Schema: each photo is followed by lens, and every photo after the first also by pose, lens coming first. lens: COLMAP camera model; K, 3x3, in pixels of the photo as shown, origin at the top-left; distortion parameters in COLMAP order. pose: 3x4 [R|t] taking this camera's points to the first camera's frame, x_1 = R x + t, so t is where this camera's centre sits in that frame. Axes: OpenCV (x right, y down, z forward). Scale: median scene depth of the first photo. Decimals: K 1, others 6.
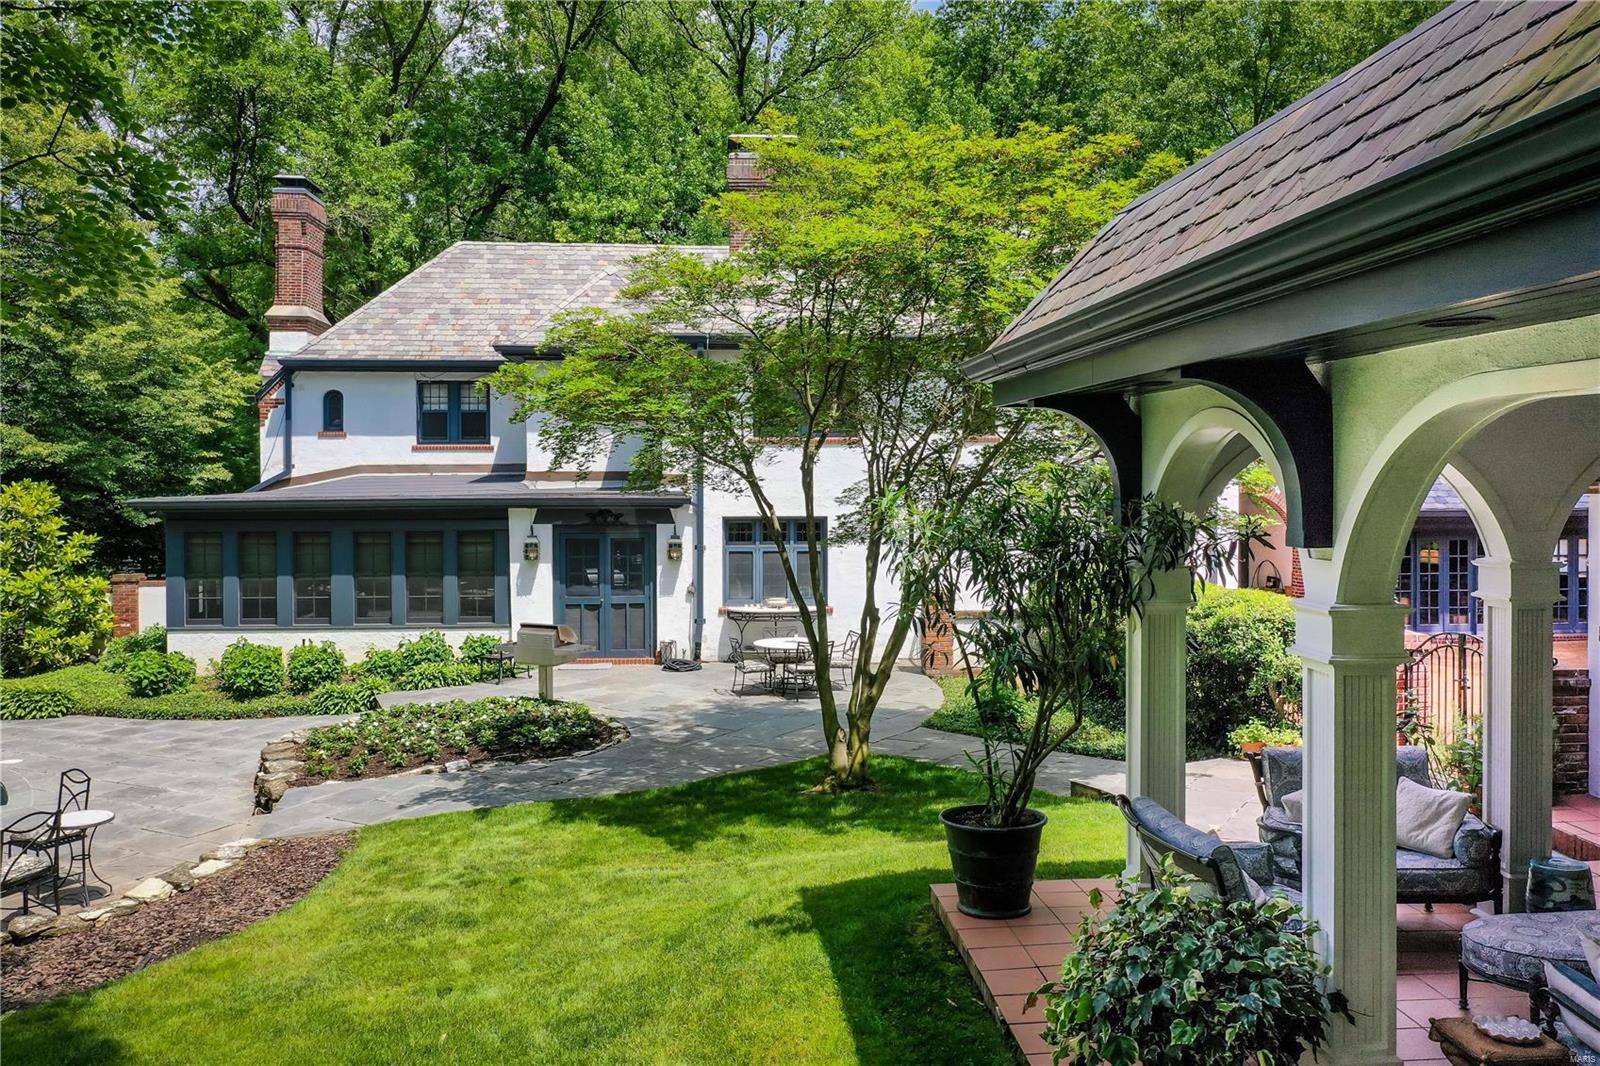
lens RADIAL K [[1295.8, 0, 783.9], [0, 1295.8, 492.2], [0, 0, 1]] dist [0.002003, -0.007379]
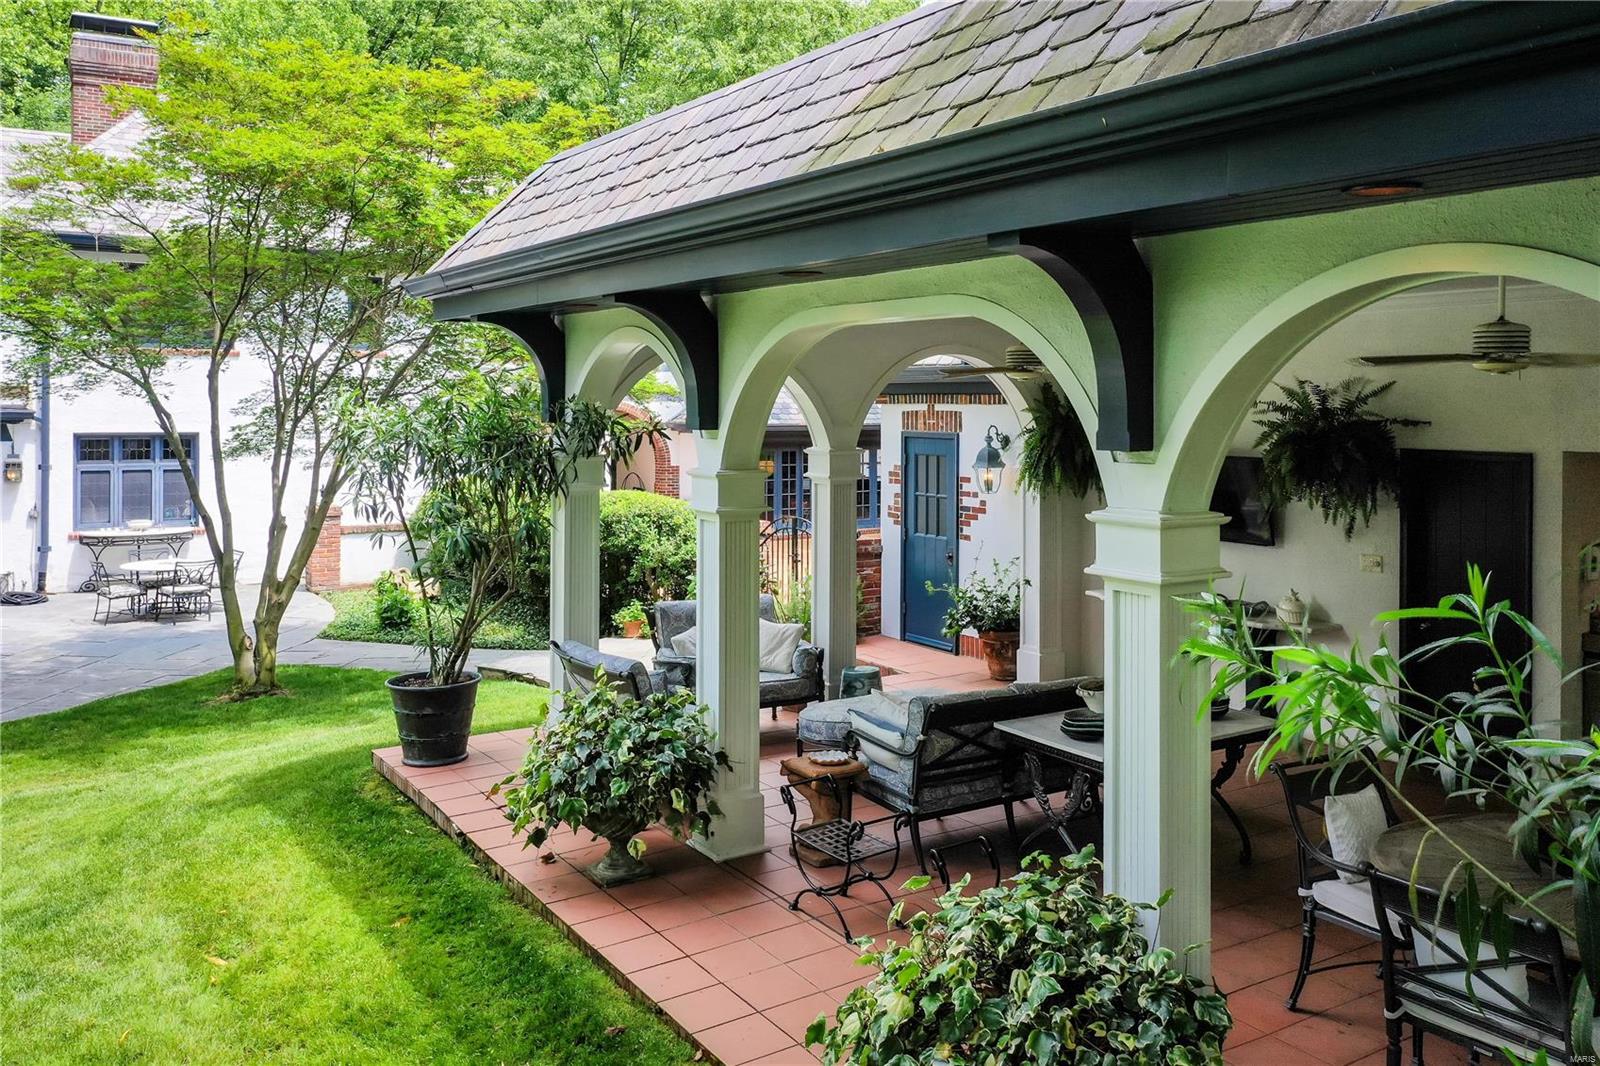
lens RADIAL K [[1295.8, 0, 844.3], [0, 1295.8, 414.7], [0, 0, 1]] dist [0.002003, -0.007379]
pose [[0.865931, 0.000299, 0.500164, -0.060772], [-0.000344, 1.000000, -0.000002, 0.010783], [-0.500164, -0.000170, 0.865931, -0.106252]]
